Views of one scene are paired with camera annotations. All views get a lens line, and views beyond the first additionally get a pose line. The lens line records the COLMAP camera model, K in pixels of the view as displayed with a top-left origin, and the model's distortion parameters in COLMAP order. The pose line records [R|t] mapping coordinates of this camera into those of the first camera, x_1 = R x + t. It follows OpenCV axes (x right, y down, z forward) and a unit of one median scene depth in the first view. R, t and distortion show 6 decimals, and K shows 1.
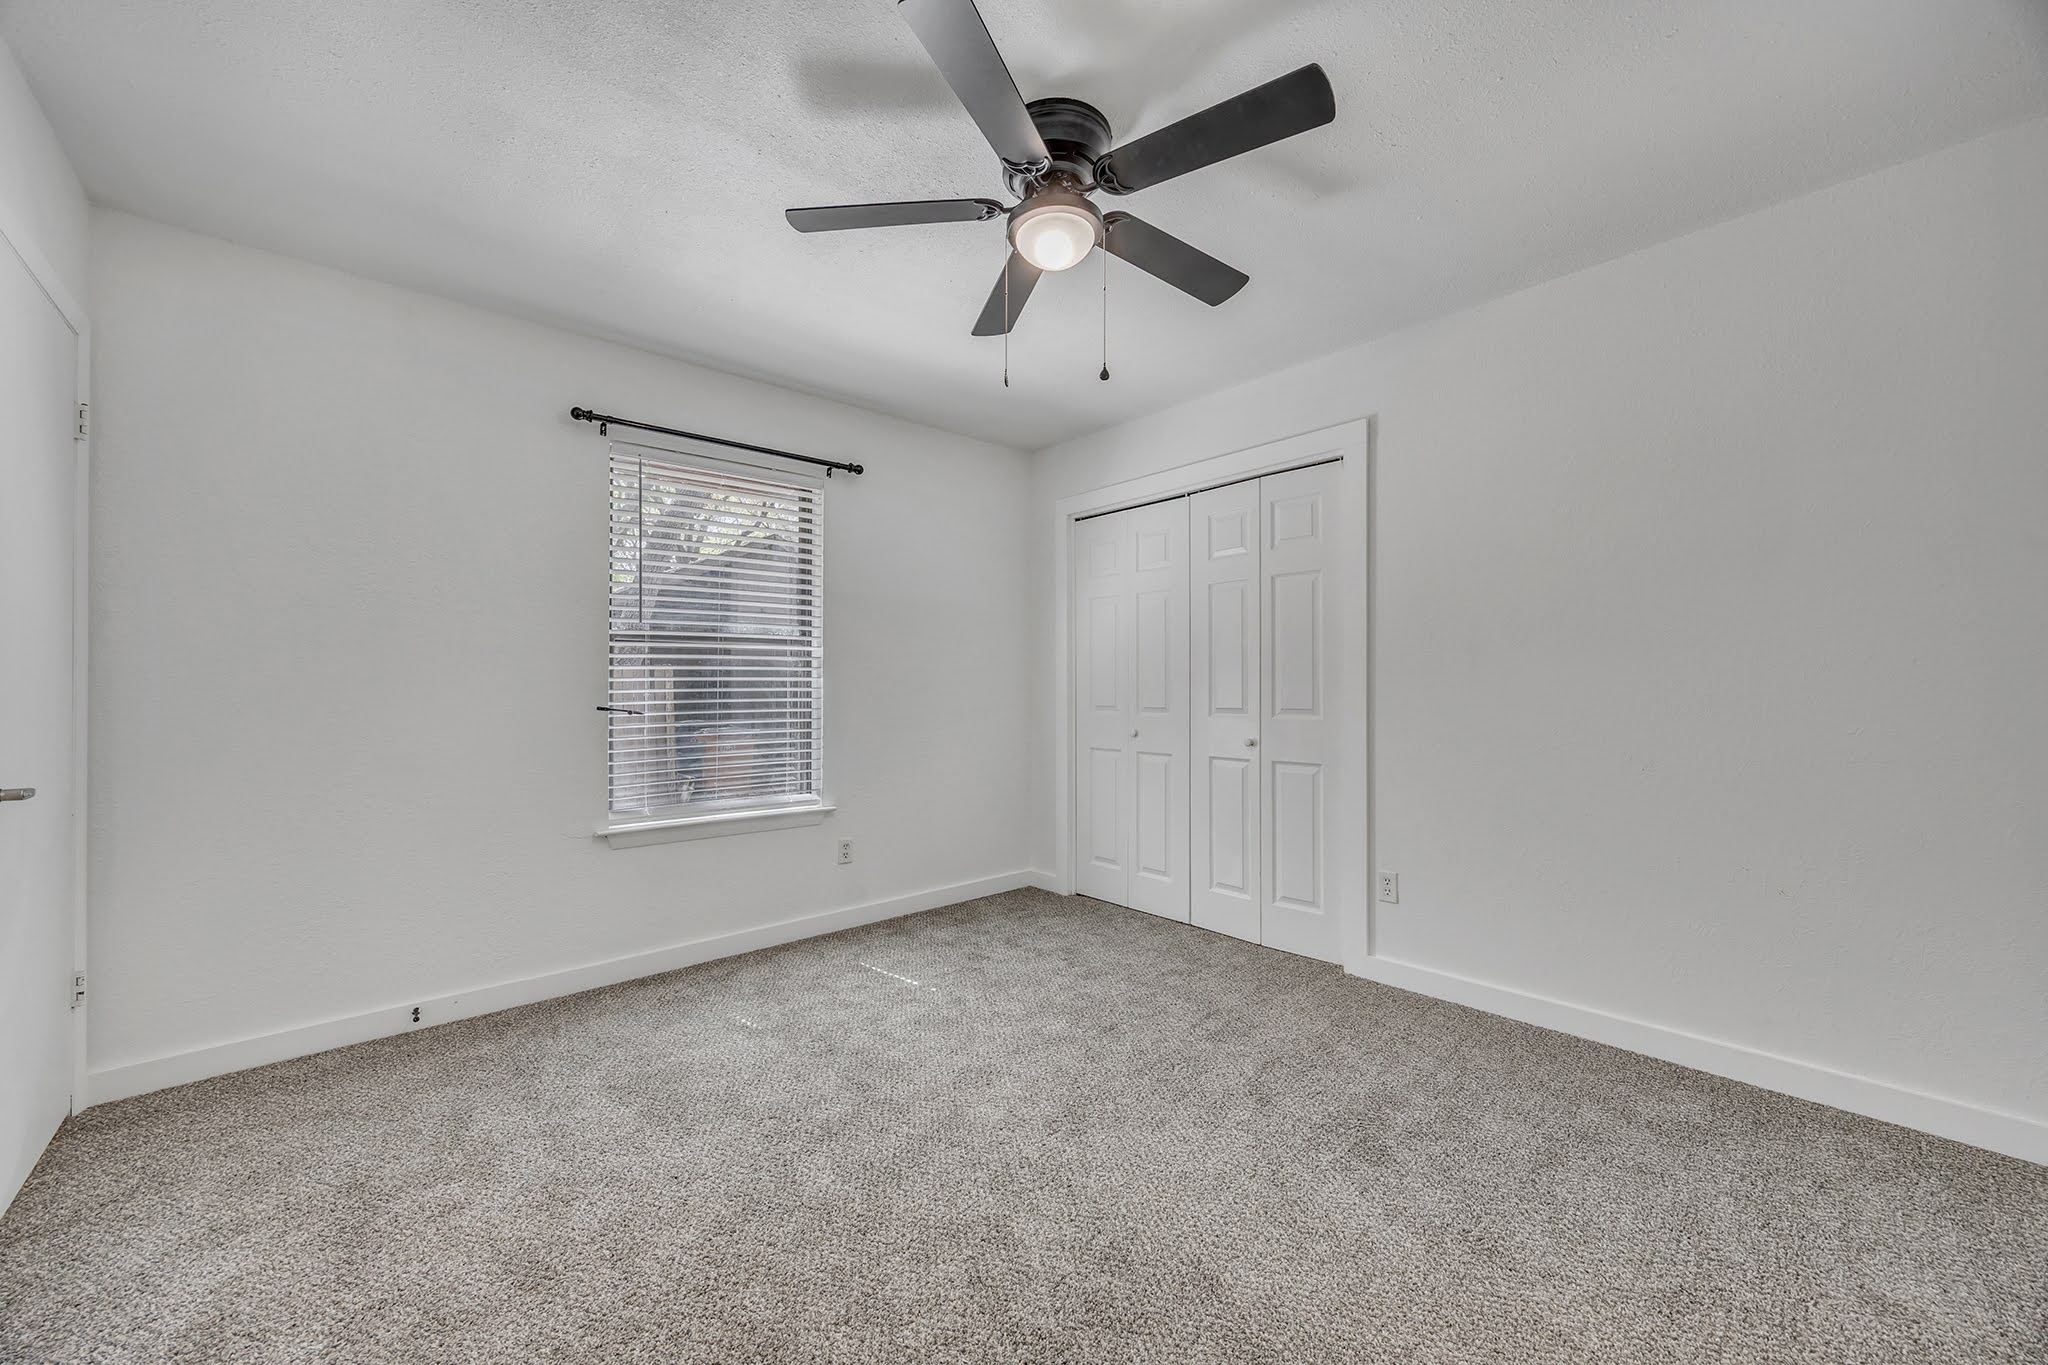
lens RADIAL K [[780.9, 0, 1024.0], [0, 780.9, 682.5], [0, 0, 1]] dist [0.002638, 0.000234]
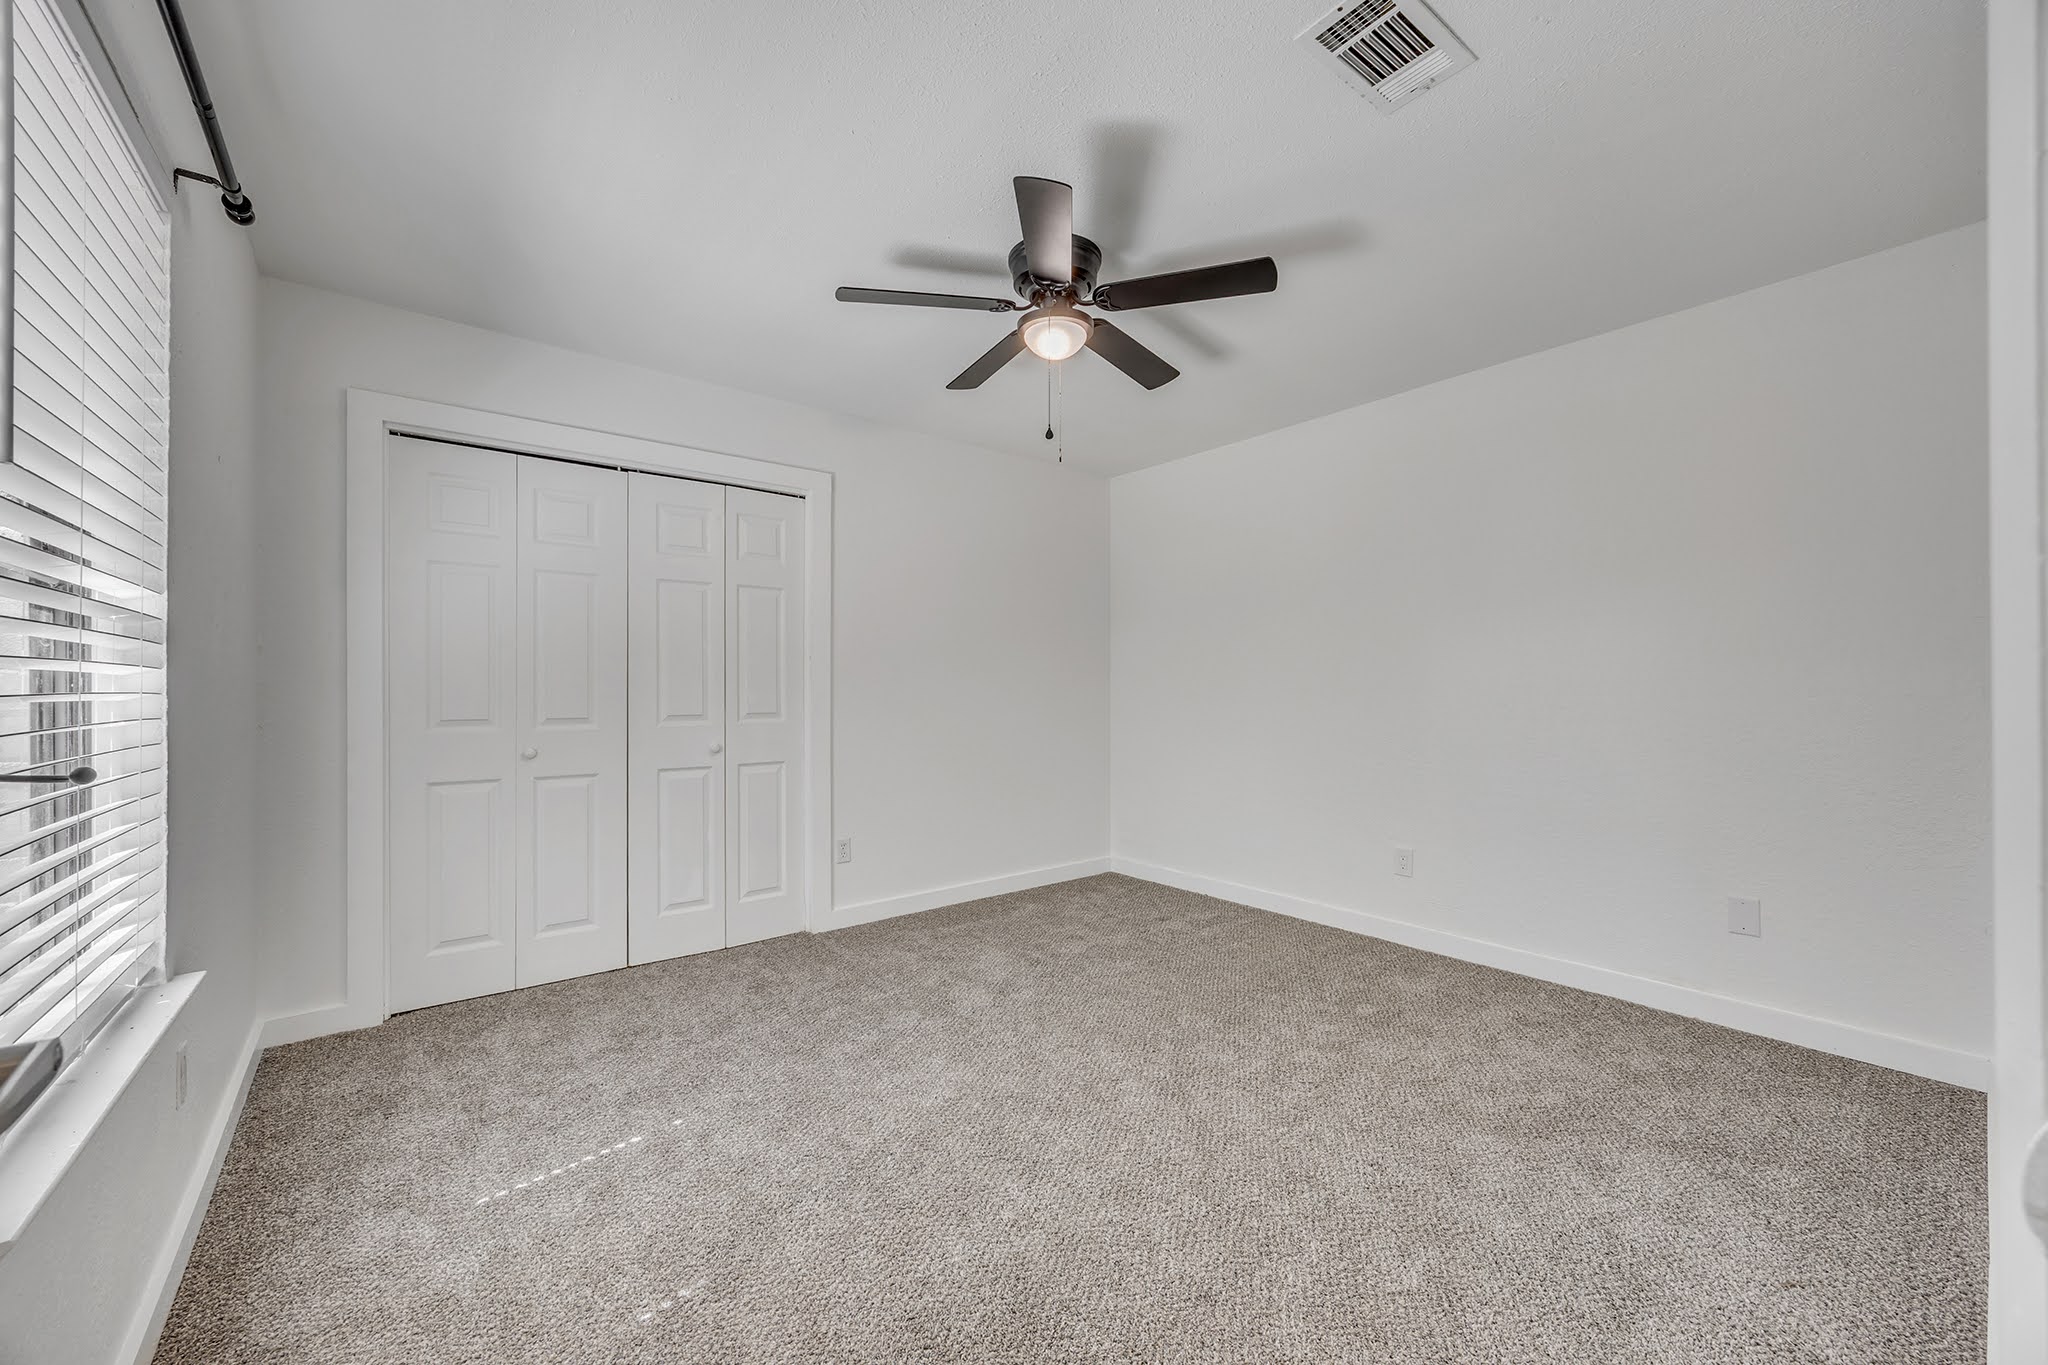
lens RADIAL K [[780.9, 0, 1024.0], [0, 780.9, 682.5], [0, 0, 1]] dist [0.002638, 0.000234]
pose [[0.063686, 0.011812, 0.997900, -0.680455], [-0.004718, 0.999922, -0.011535, 0.002323], [-0.997959, -0.003974, 0.063736, 0.548565]]
